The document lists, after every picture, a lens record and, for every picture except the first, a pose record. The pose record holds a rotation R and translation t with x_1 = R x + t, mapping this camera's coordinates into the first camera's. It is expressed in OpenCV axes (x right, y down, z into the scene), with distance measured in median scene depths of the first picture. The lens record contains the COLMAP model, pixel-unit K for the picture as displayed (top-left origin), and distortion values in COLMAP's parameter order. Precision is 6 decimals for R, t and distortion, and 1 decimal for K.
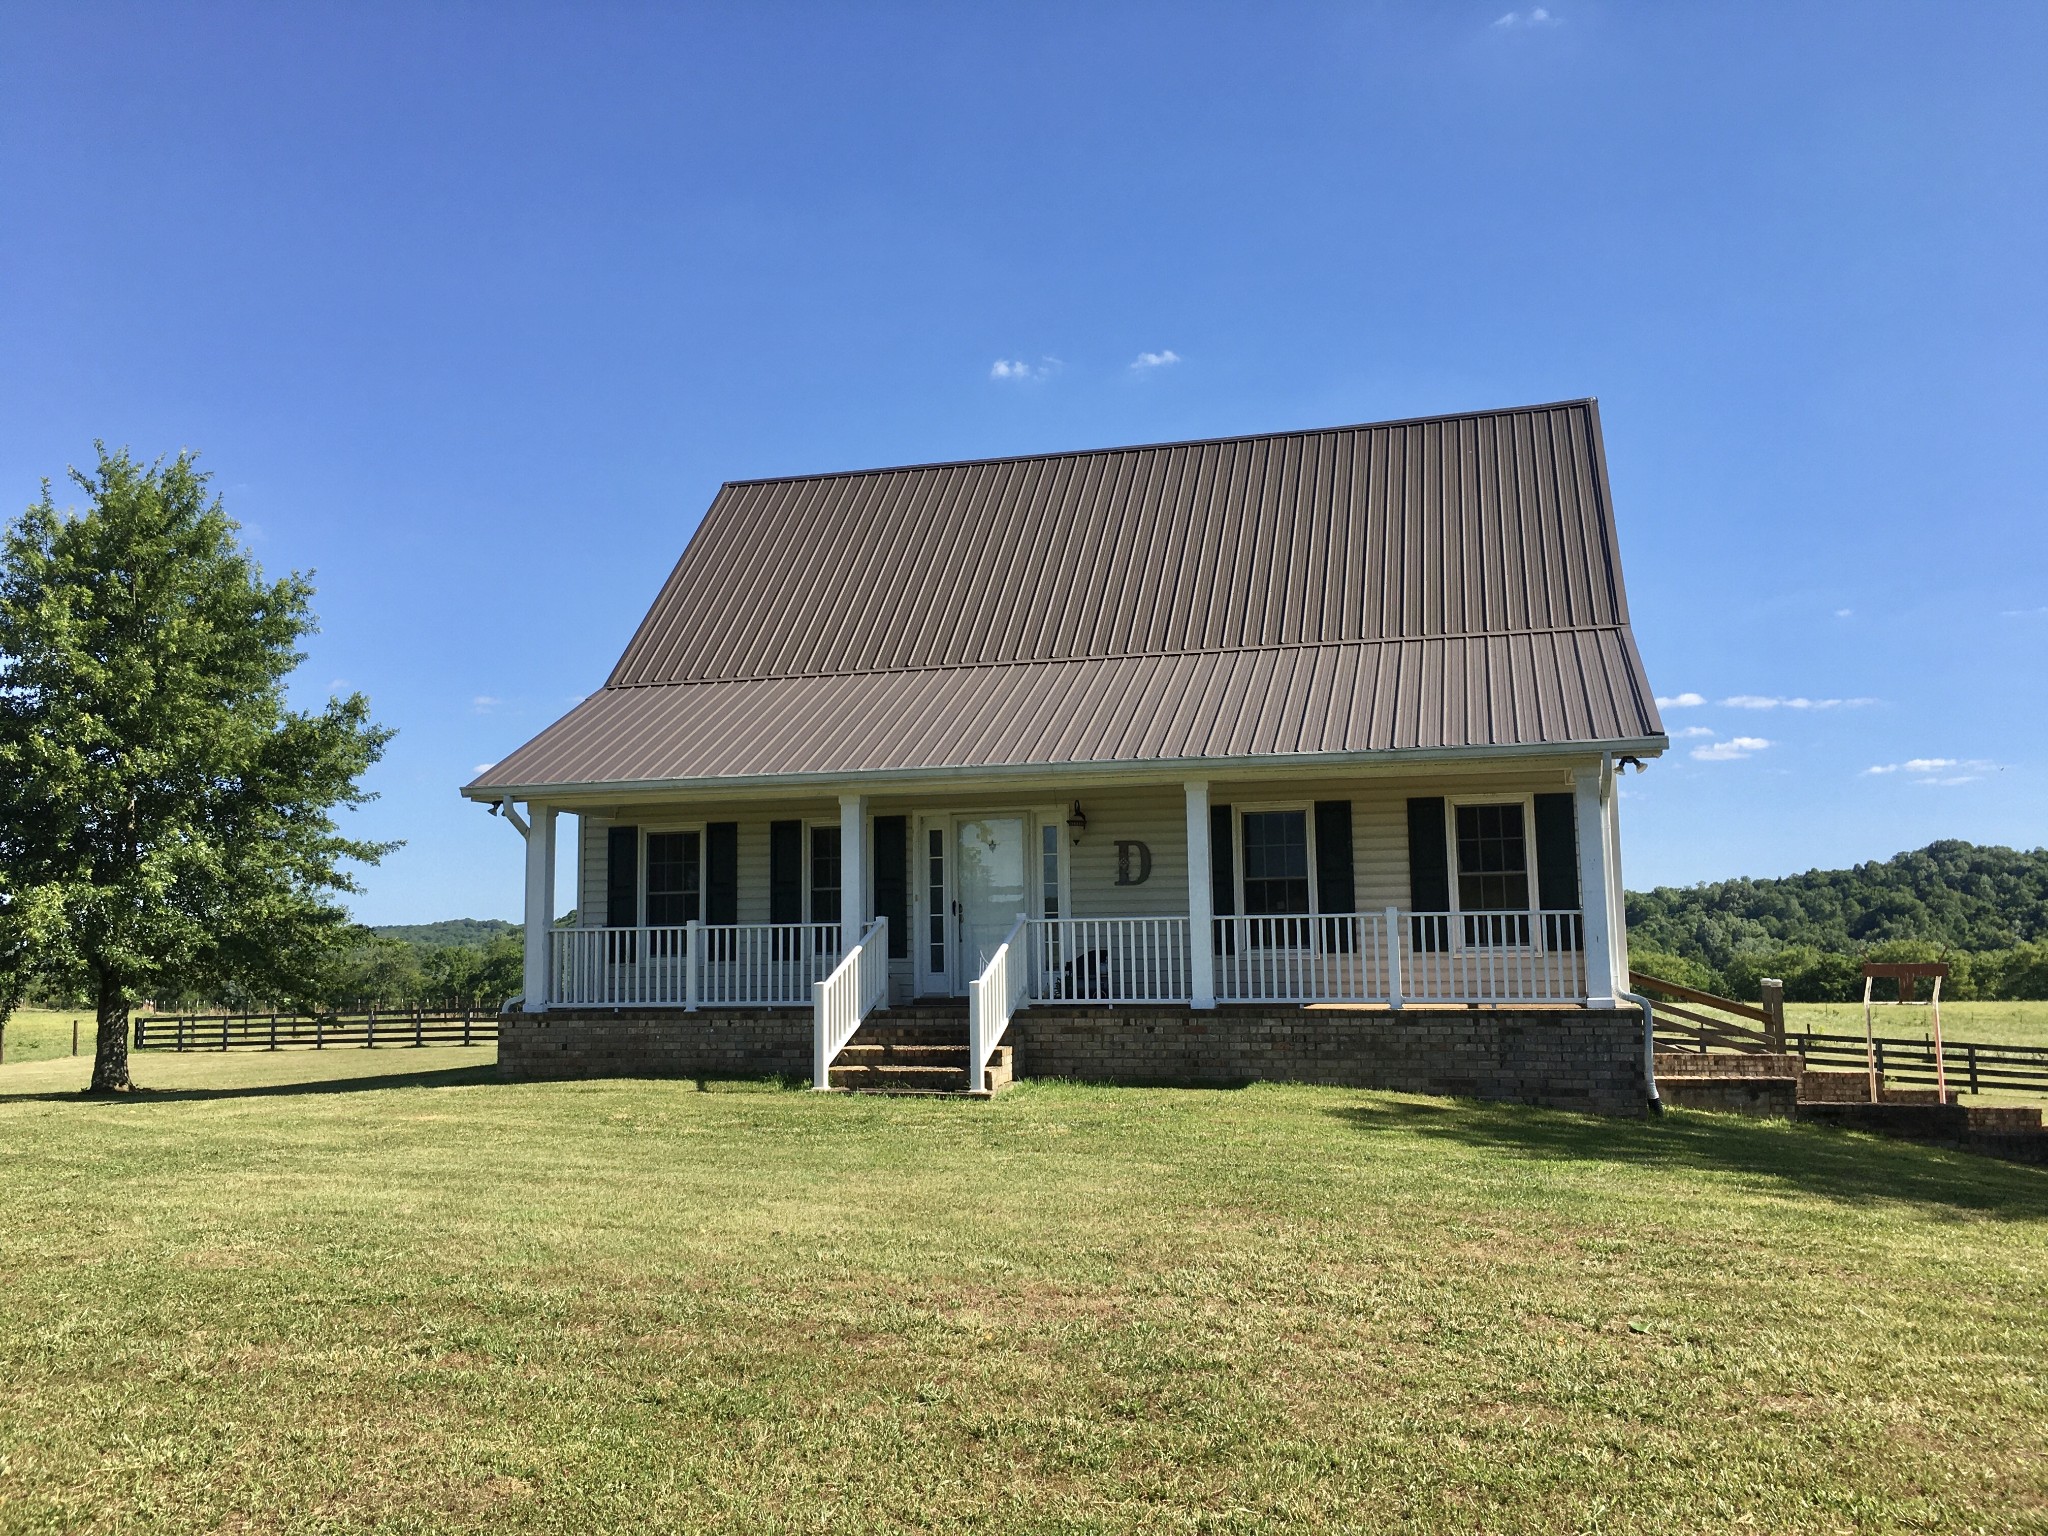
lens RADIAL K [[1685.5, 0, 1090.4], [0, 1685.5, 741.1], [0, 0, 1]] dist [0.053663, -0.004968]
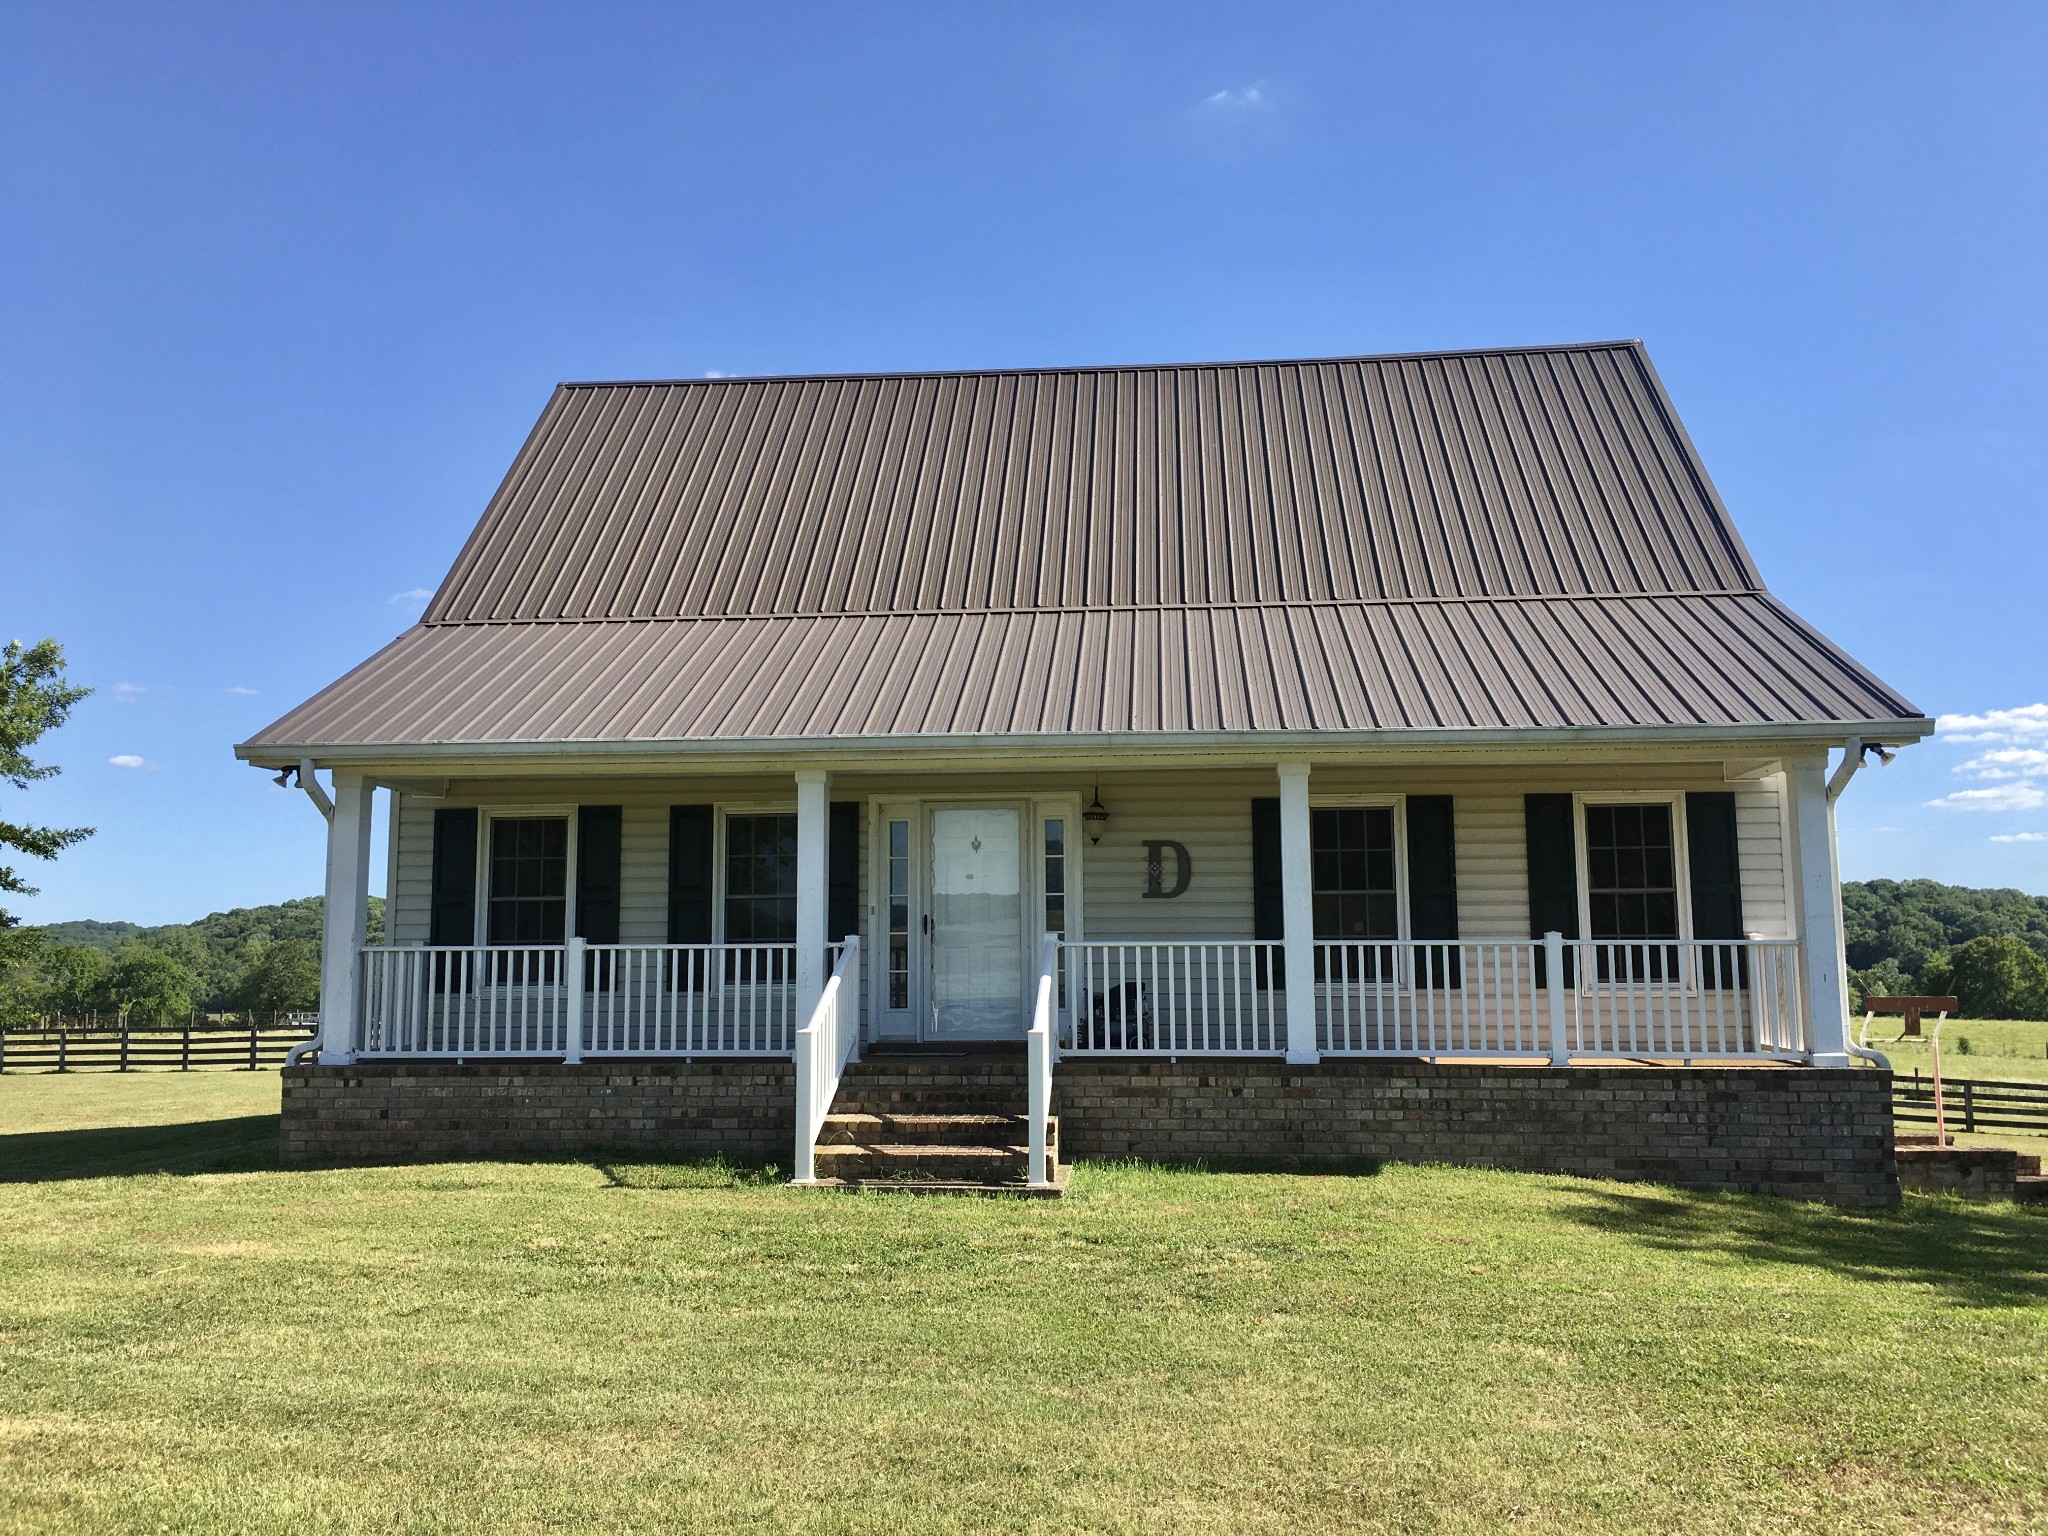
lens RADIAL K [[1609.7, 0, 1045.3], [0, 1609.7, 759.0], [0, 0, 1]] dist [0.077480, -0.095970]
pose [[0.984130, 0.030096, 0.174877, -0.166270], [-0.030095, 0.999544, -0.002656, 0.026060], [-0.174877, -0.002649, 0.984587, 0.289826]]
